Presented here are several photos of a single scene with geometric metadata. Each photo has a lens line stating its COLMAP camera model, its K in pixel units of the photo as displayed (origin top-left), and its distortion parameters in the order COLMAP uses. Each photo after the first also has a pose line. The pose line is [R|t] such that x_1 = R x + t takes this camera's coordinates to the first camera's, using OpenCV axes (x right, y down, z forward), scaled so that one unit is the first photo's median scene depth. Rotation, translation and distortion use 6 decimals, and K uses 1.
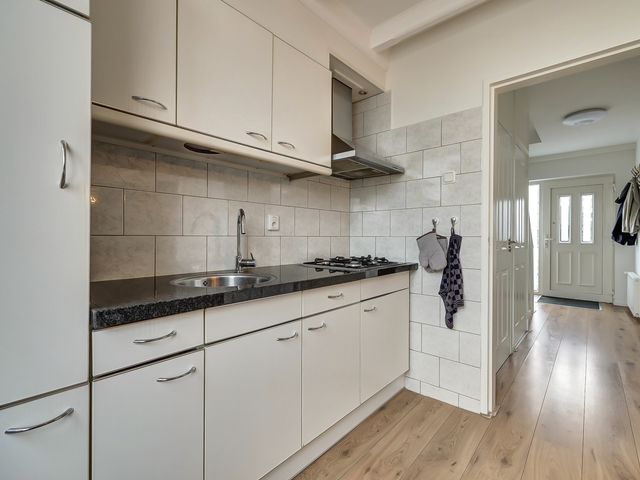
lens RADIAL K [[297.6, 0, 322.7], [0, 297.6, 239.7], [0, 0, 1]] dist [-0.000436, -0.000271]
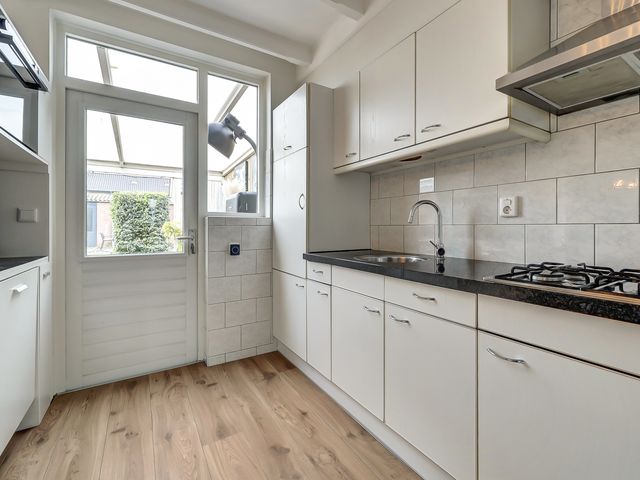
lens RADIAL K [[297.2, 0, 324.5], [0, 297.2, 230.1], [0, 0, 1]] dist [-0.001341, 0.000119]
pose [[-0.277116, 0.005425, -0.960821, 0.717507], [-0.010010, 0.999913, 0.008533, 0.000982], [0.960784, 0.011983, -0.277038, 0.766570]]
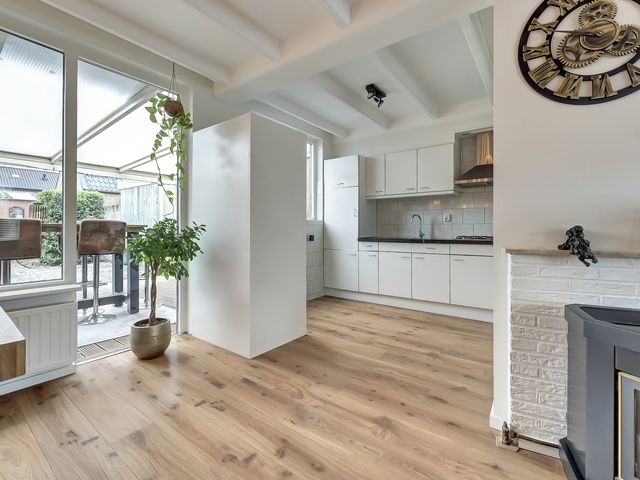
lens RADIAL K [[297.2, 0, 324.5], [0, 297.2, 230.1], [0, 0, 1]] dist [-0.001341, 0.000119]
pose [[0.097595, -0.004405, -0.995217, 1.880050], [-0.008636, 0.999949, -0.005273, 0.050015], [0.995189, 0.009109, 0.097551, -0.071188]]
